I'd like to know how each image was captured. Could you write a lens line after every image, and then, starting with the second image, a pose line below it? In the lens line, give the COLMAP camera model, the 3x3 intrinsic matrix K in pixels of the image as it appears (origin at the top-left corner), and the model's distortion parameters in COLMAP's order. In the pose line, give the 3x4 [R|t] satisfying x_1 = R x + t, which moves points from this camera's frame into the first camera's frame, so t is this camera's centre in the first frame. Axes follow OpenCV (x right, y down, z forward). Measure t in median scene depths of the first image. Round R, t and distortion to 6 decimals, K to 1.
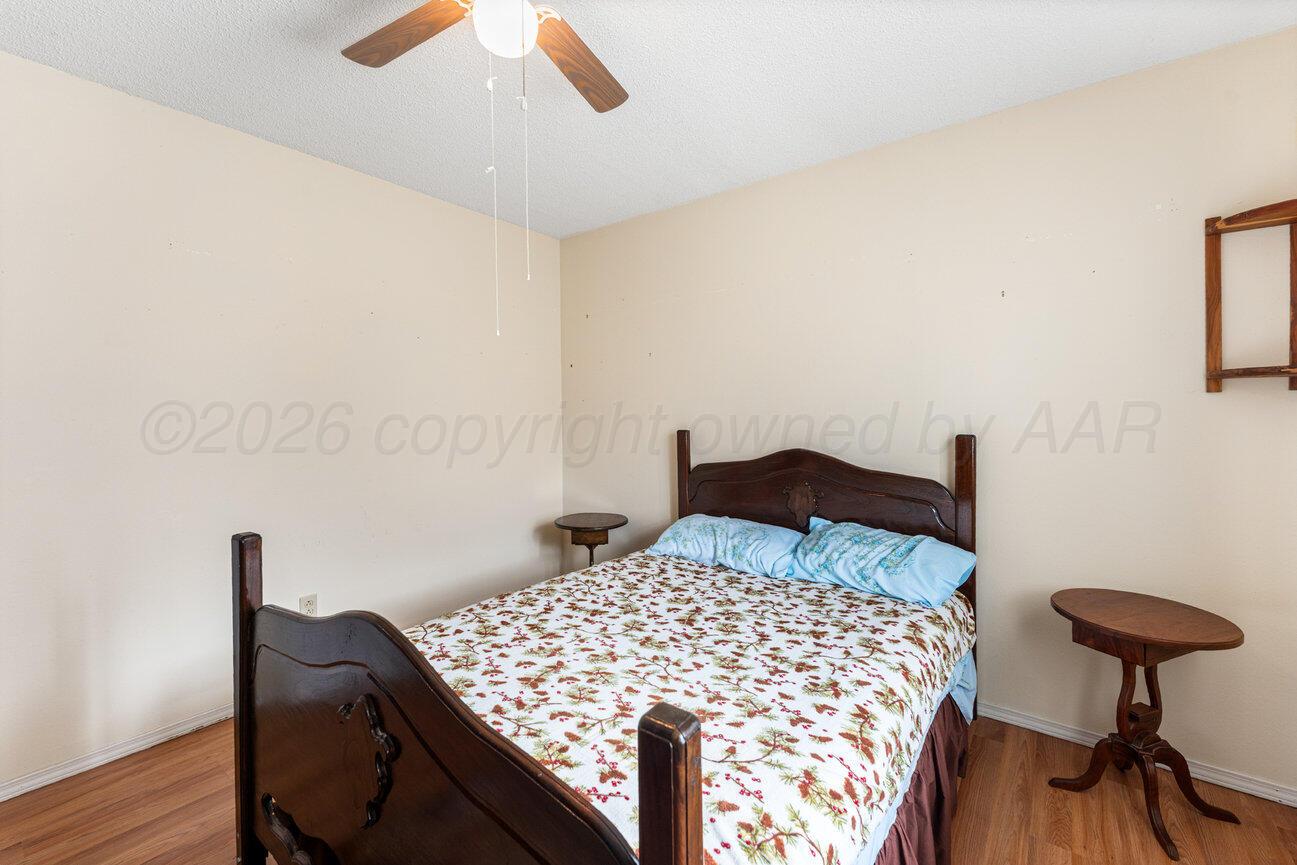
lens RADIAL K [[535.8, 0, 644.5], [0, 535.8, 428.0], [0, 0, 1]] dist [0.000695, -0.000564]
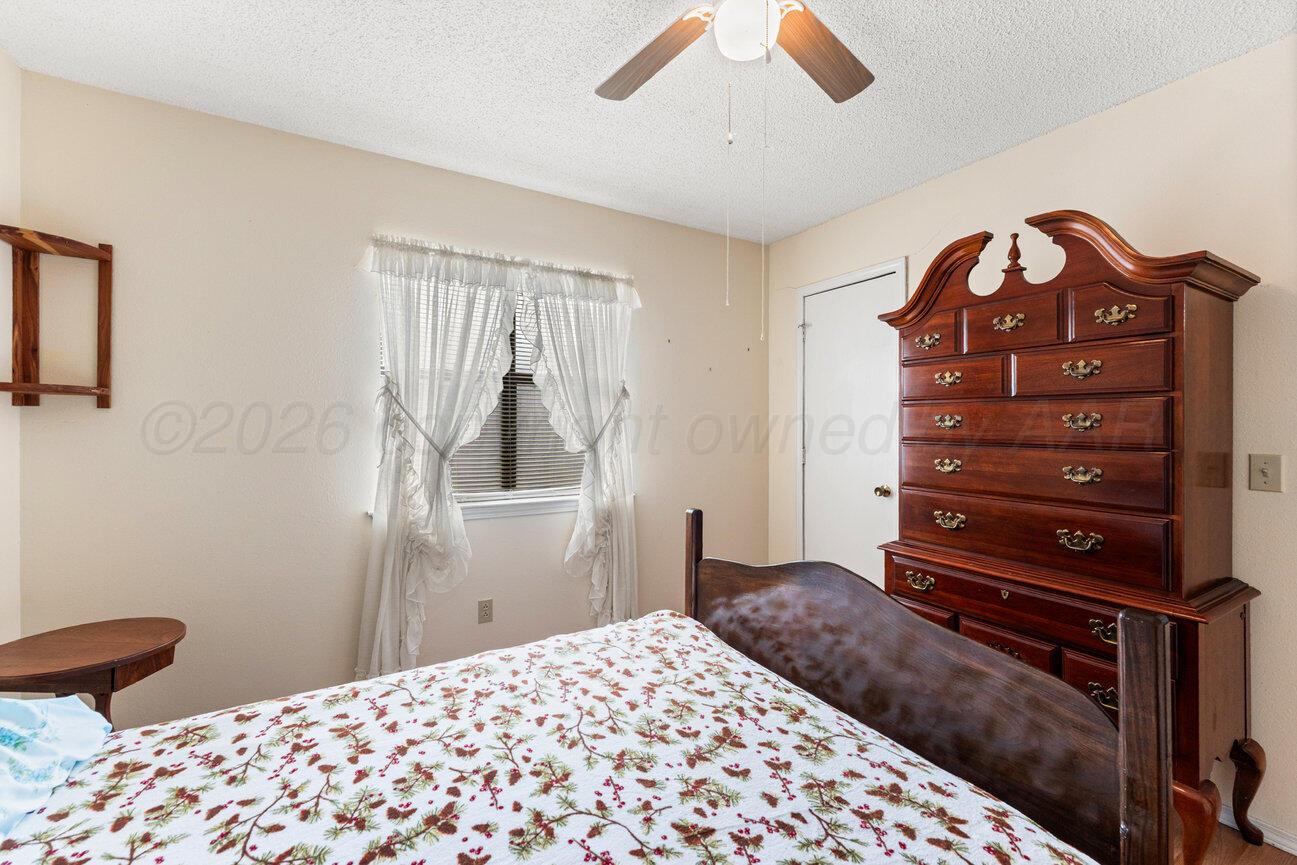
lens RADIAL K [[535.6, 0, 653.7], [0, 535.6, 414.4], [0, 0, 1]] dist [0.000558, -0.000070]
pose [[-0.935381, 0.003621, 0.353624, -0.365551], [0.007305, 0.999932, 0.009084, -0.059409], [-0.353567, 0.011080, -0.935344, 1.668670]]
